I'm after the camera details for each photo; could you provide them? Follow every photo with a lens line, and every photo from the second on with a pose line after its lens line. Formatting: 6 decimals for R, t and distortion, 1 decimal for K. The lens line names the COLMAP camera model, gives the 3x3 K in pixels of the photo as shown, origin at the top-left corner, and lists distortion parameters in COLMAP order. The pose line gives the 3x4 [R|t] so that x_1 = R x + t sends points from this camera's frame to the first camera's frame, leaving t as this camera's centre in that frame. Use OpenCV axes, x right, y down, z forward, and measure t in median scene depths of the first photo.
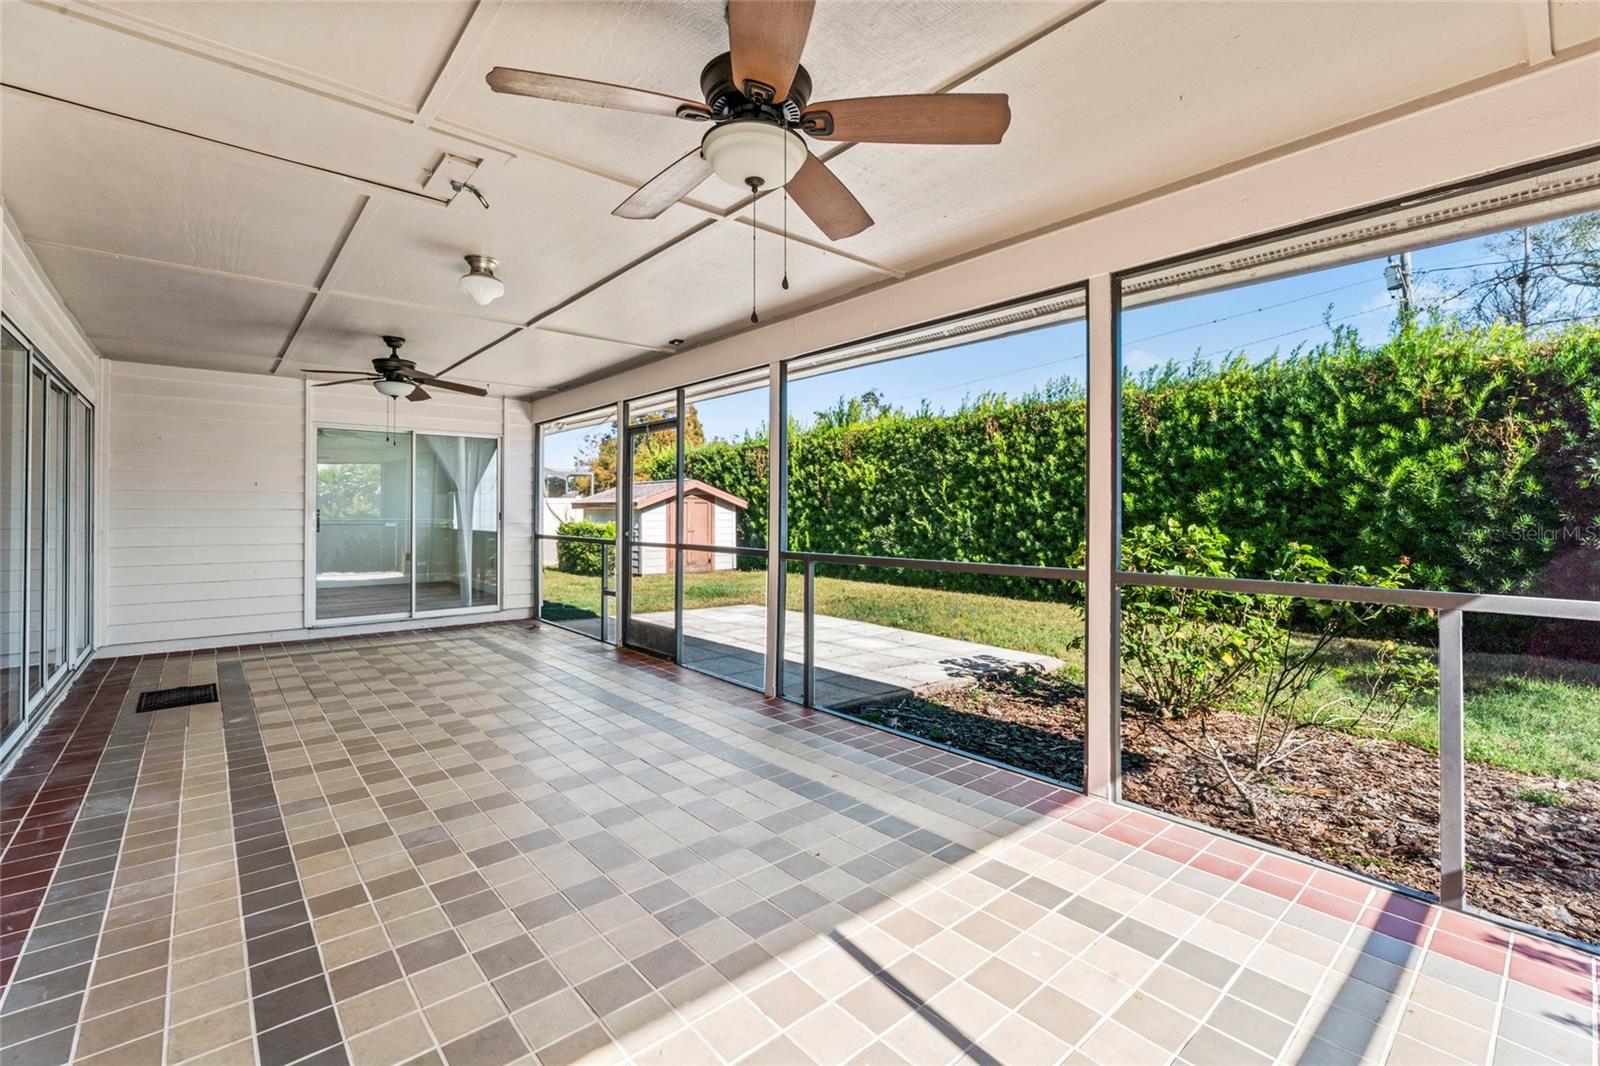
lens RADIAL K [[692.6, 0, 797.9], [0, 692.6, 515.6], [0, 0, 1]] dist [-0.001727, -0.000082]
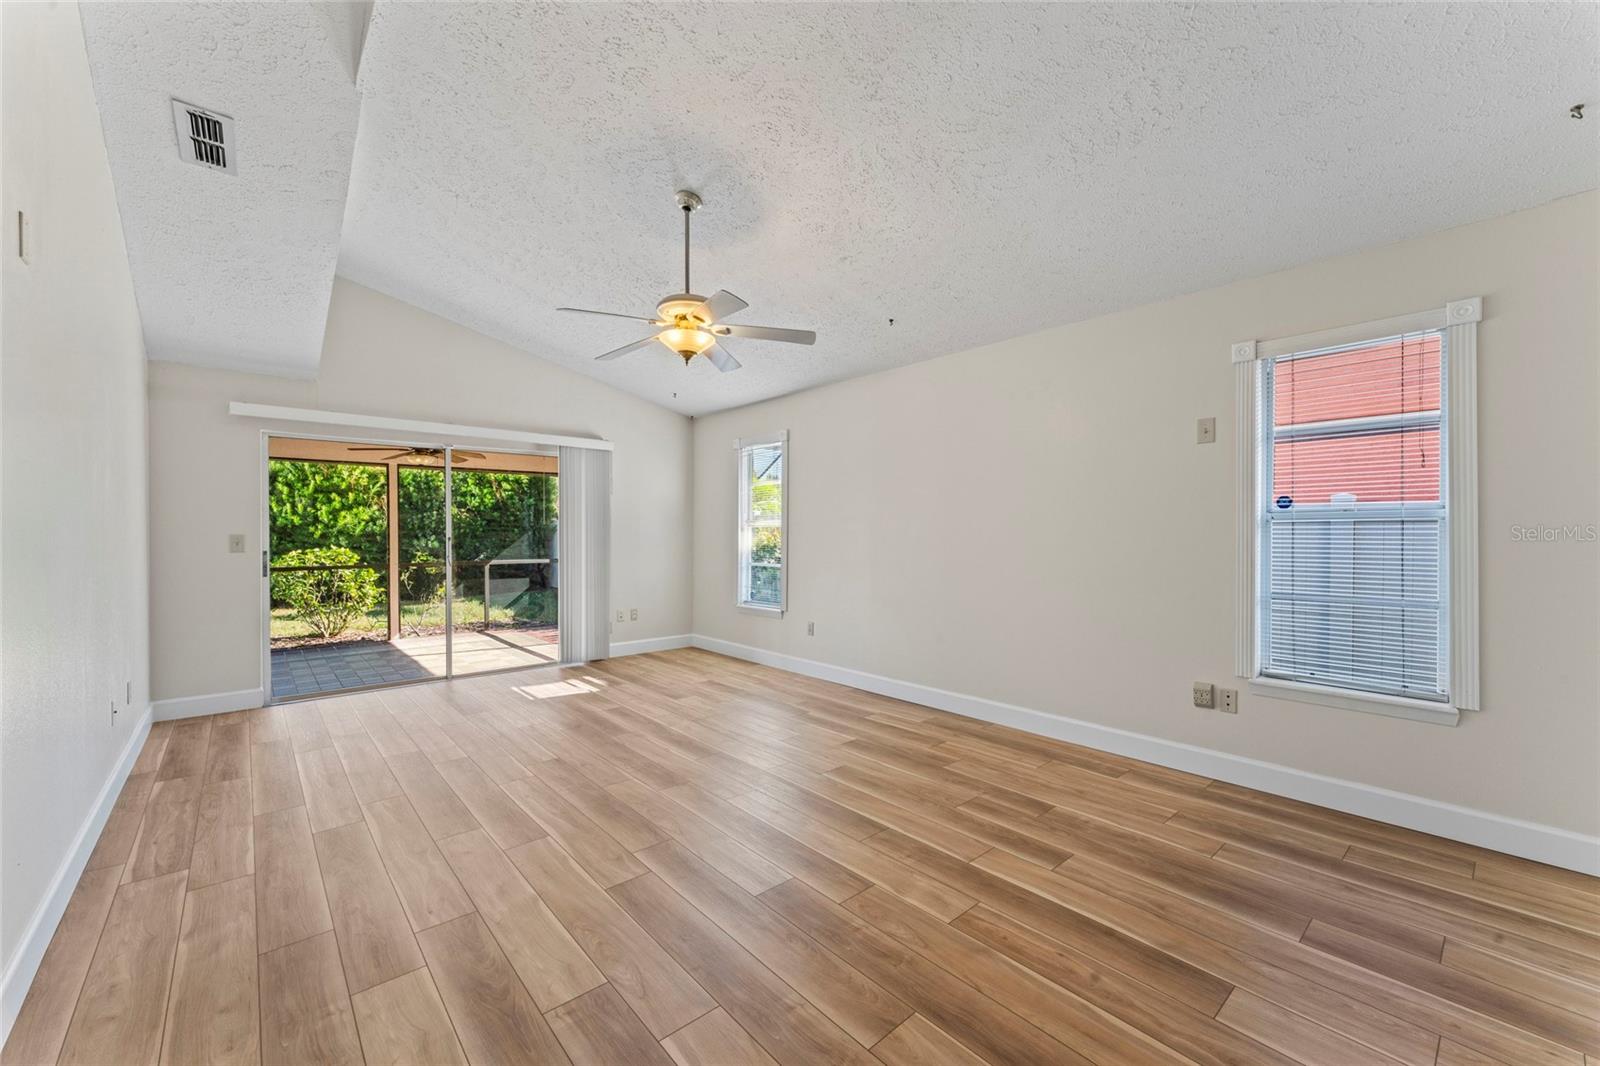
lens RADIAL K [[635.8, 0, 797.3], [0, 635.8, 531.6], [0, 0, 1]] dist [0.000279, 0.000296]
pose [[-0.003610, -0.003609, 0.999987, -0.820634], [0.006575, 0.999972, 0.003632, -0.020992], [-0.999972, 0.006588, -0.003587, -0.253701]]
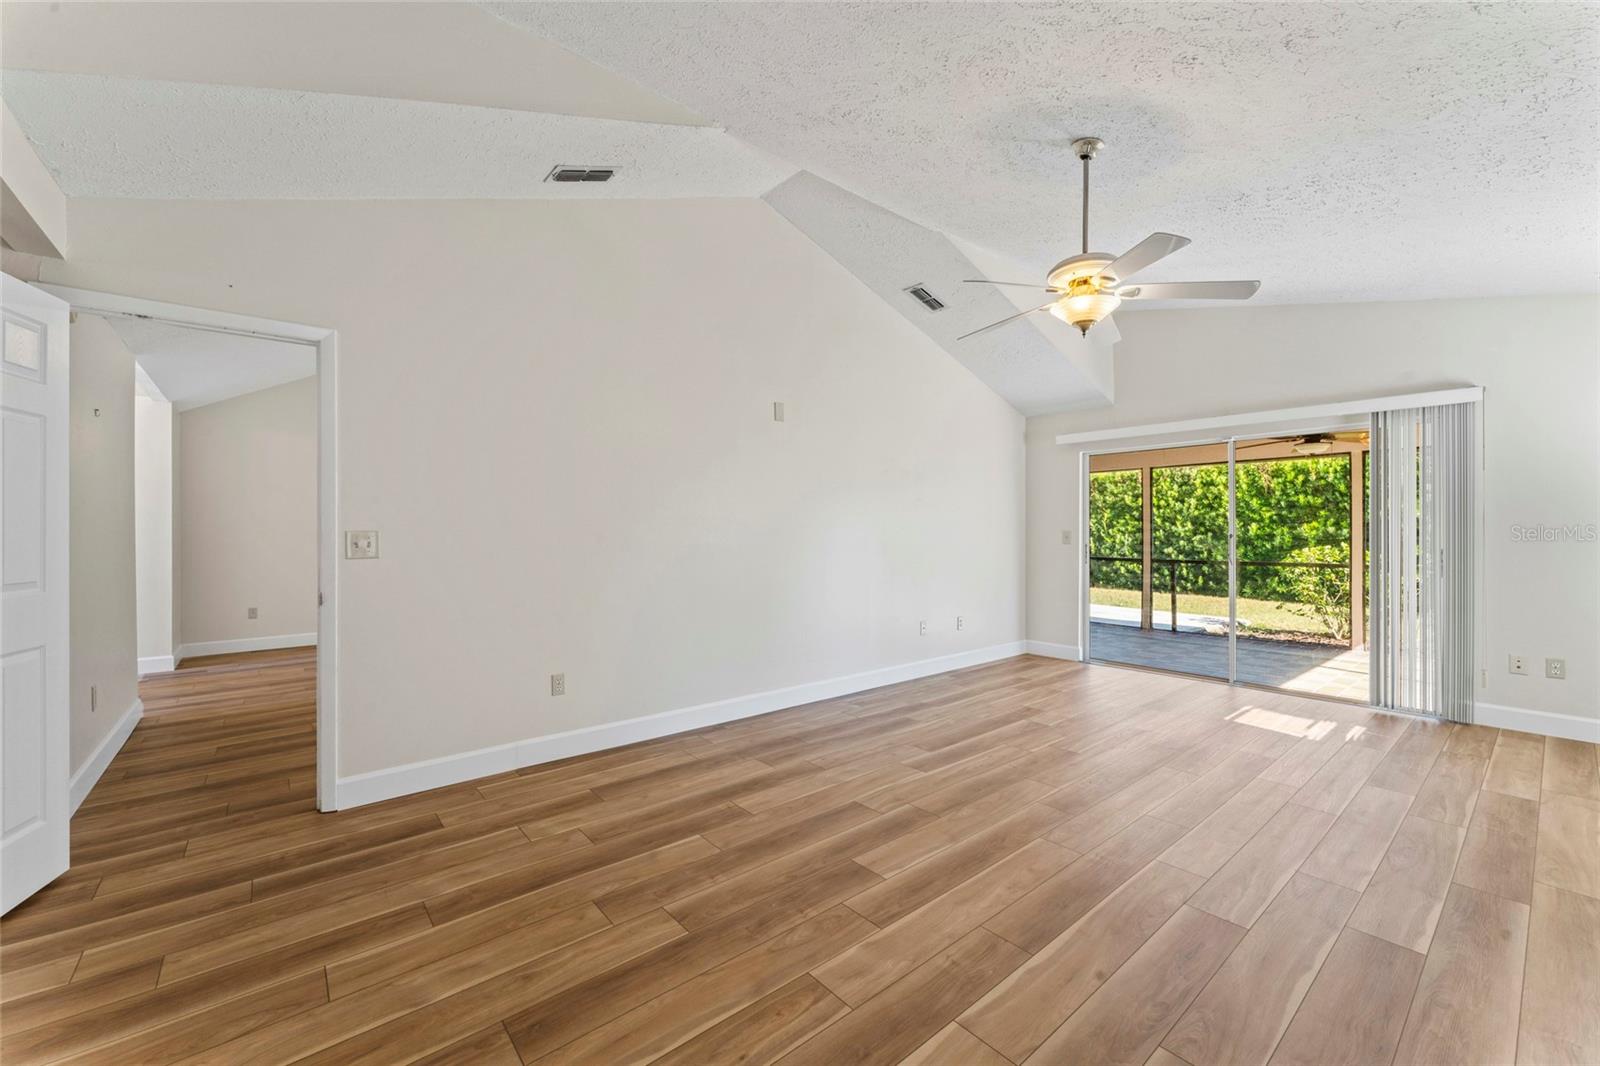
lens RADIAL K [[635.8, 0, 797.3], [0, 635.8, 531.6], [0, 0, 1]] dist [0.000279, 0.000296]
pose [[0.999787, -0.005978, -0.019767, -0.586445], [0.005931, 0.999979, -0.002470, -0.019295], [0.019781, 0.002352, 0.999802, -0.516805]]
